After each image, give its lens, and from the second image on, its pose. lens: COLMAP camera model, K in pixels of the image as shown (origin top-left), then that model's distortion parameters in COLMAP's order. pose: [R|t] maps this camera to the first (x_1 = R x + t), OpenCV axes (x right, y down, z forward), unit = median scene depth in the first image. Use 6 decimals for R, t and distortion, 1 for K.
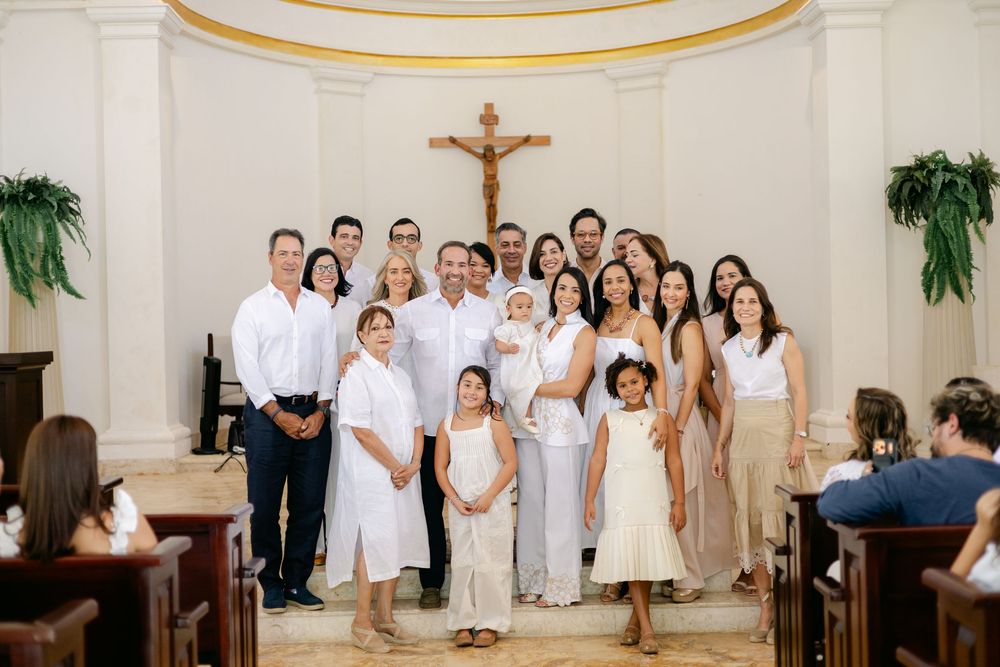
lens RADIAL K [[2313.6, 0, 499.9], [0, 2313.6, 333.7], [0, 0, 1]] dist [-0.033342, 0.000000]
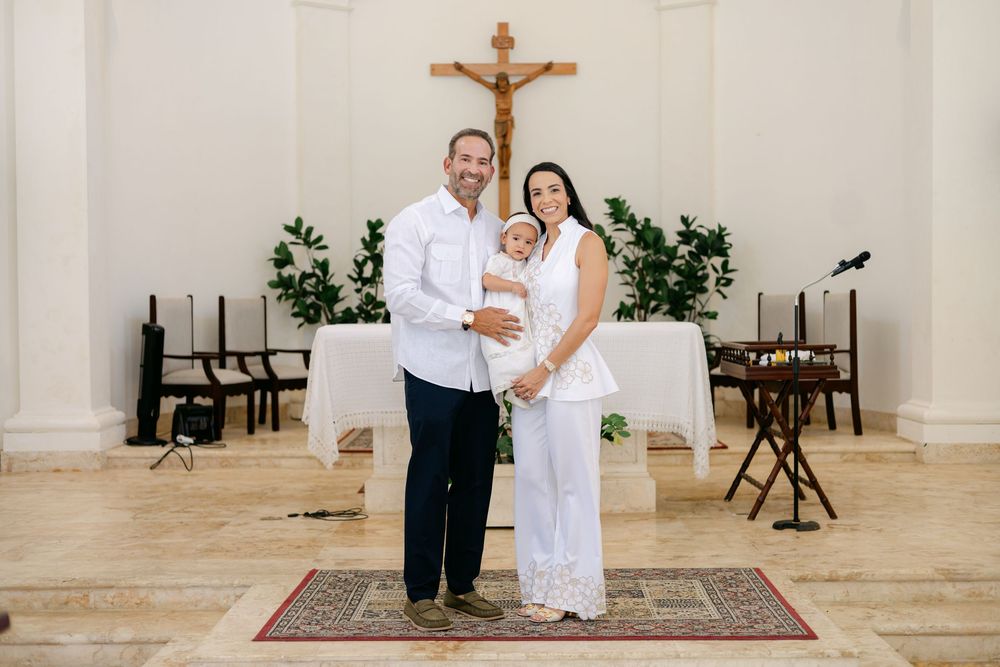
lens RADIAL K [[2313.6, 0, 500.0], [0, 2313.6, 333.3], [0, 0, 1]] dist [-0.033342, 0.000000]
pose [[0.999885, 0.012694, -0.008247, 0.002878], [-0.012592, 0.999844, 0.012370, 0.001757], [0.008403, -0.012264, 0.999889, 0.195708]]
